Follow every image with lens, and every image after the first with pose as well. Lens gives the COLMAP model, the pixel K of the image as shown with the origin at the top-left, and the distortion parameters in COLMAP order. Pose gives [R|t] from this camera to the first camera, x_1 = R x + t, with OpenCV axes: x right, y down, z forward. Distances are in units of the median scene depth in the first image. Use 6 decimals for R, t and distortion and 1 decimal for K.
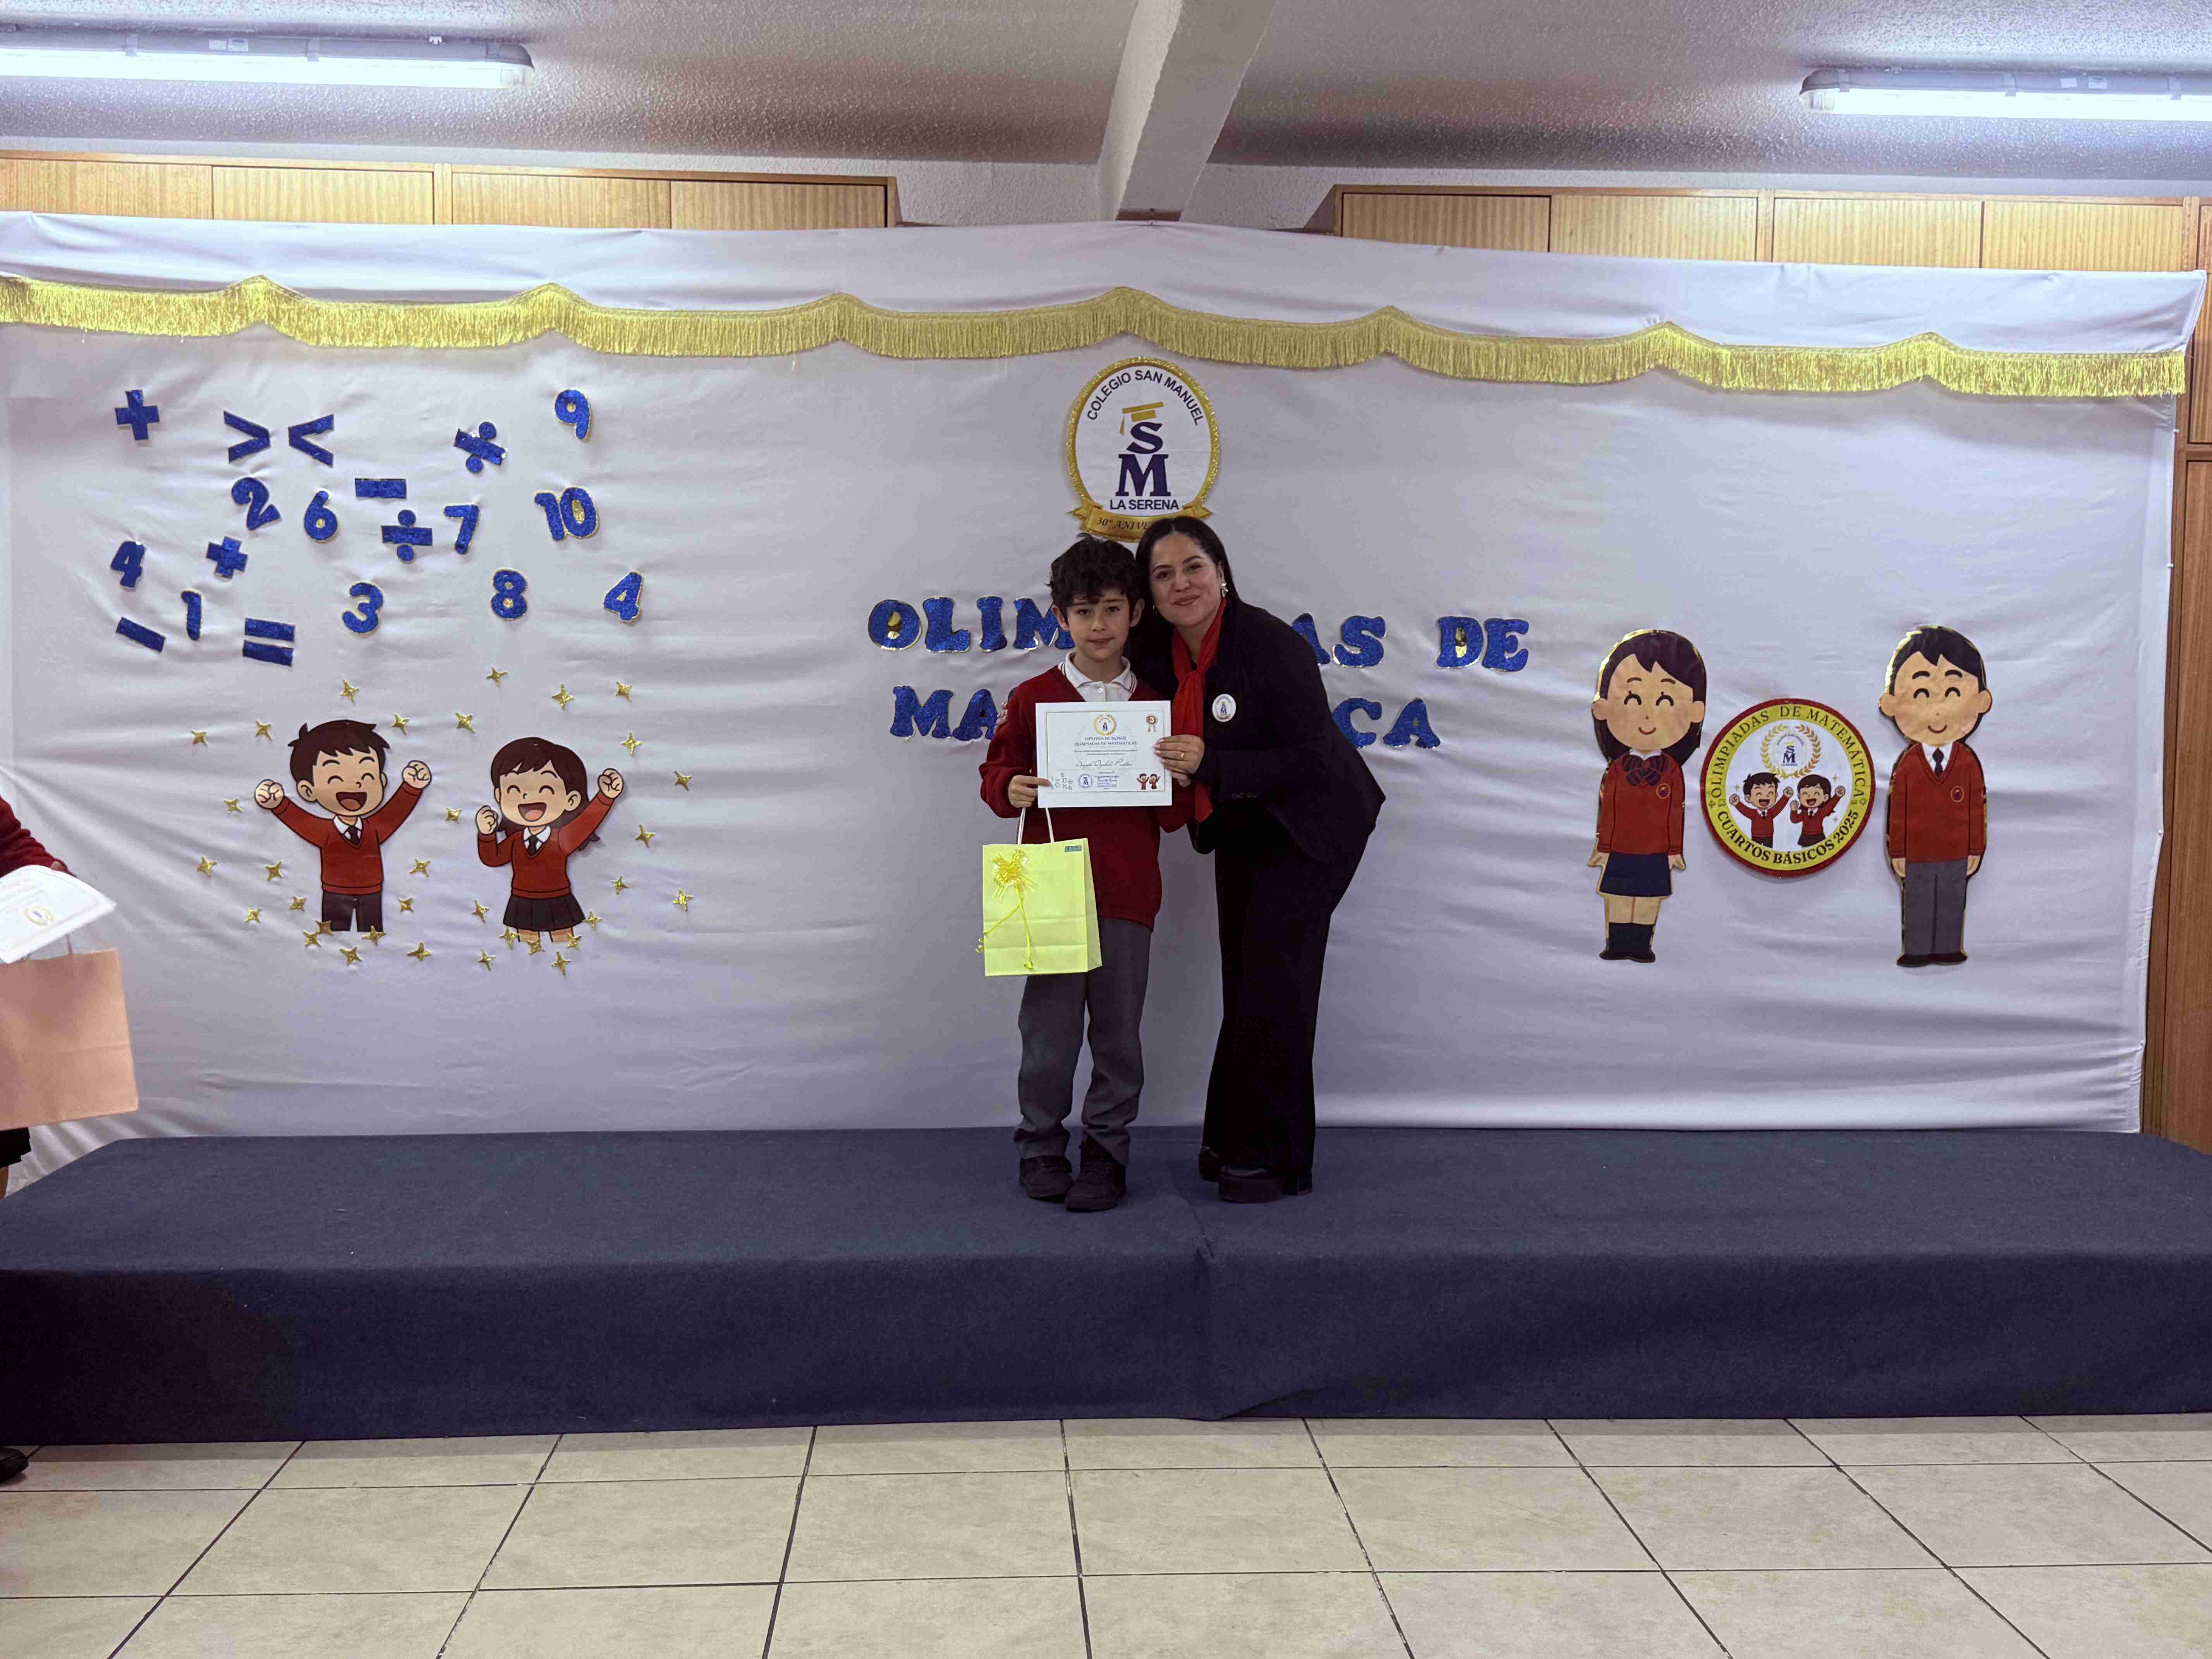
lens RADIAL K [[2286.2, 0, 1111.2], [0, 2286.2, 875.6], [0, 0, 1]] dist [0.130000, -0.290629]
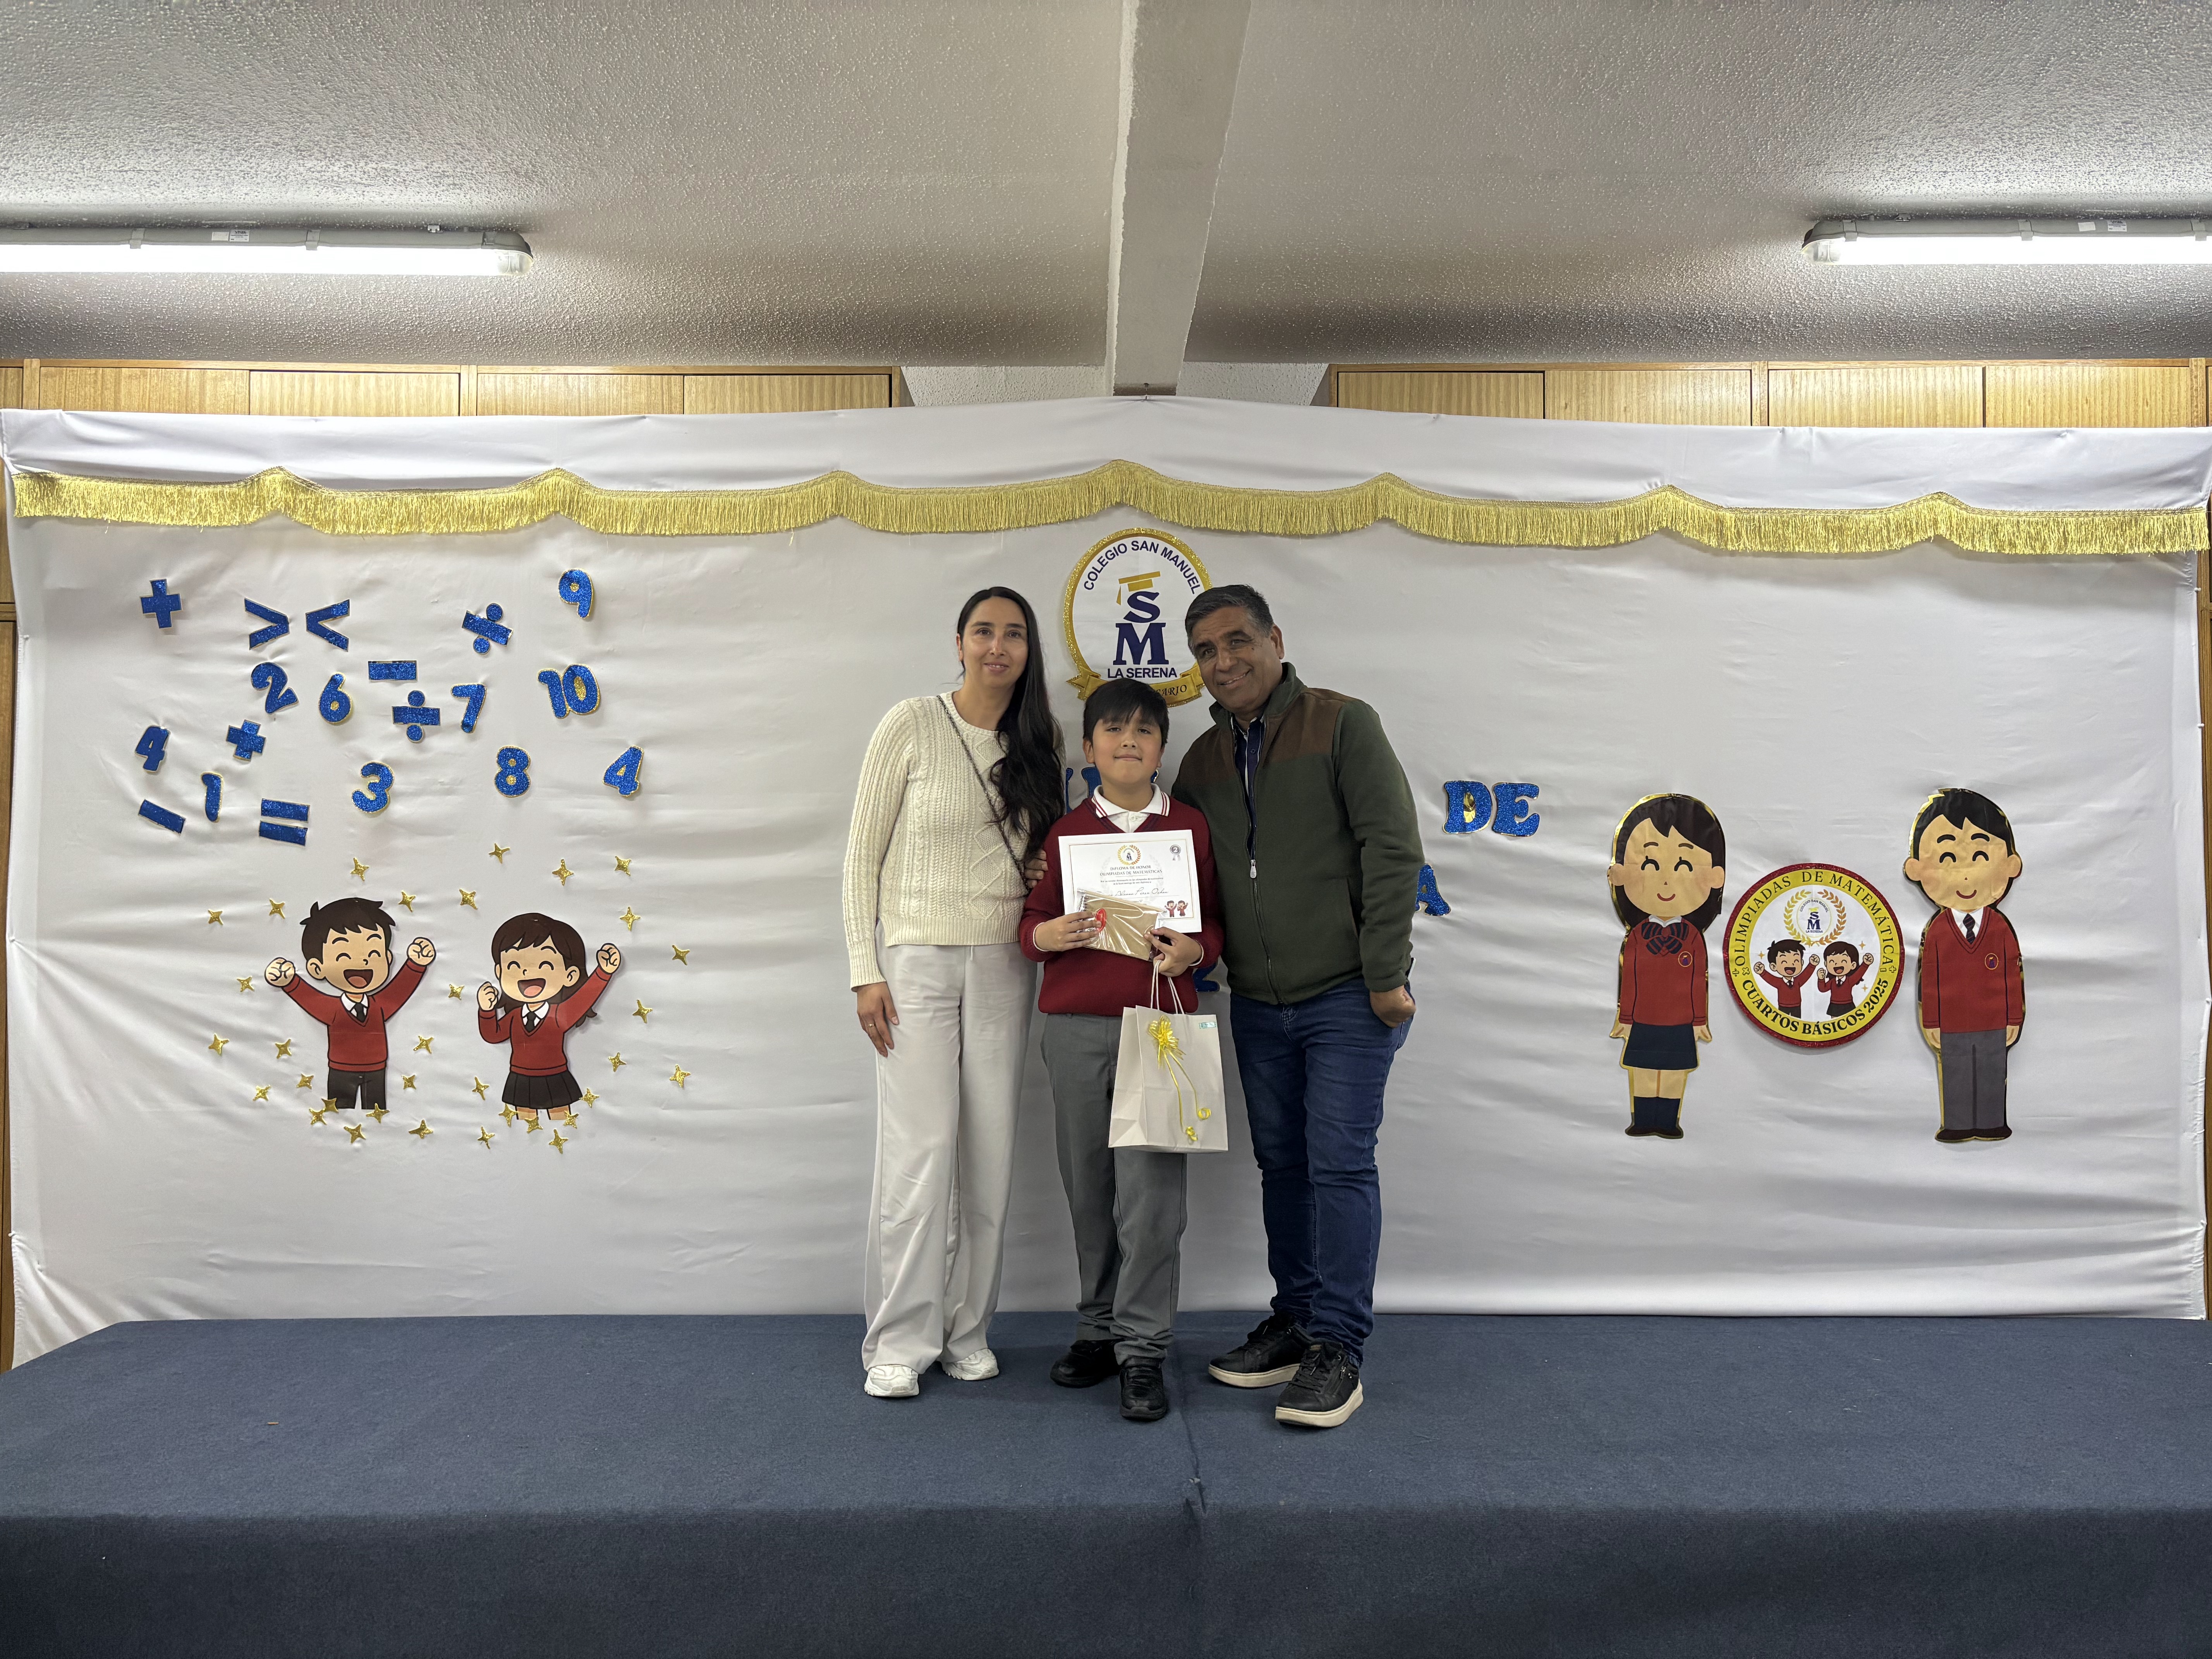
lens RADIAL K [[1666.3, 0, 1106.0], [0, 1666.3, 829.5], [0, 0, 1]] dist [0.024213, -0.011410]
pose [[0.998433, -0.010572, -0.054955, 0.037257], [0.004464, 0.993909, -0.110111, -0.015019], [0.055784, 0.109693, 0.992399, 0.289658]]
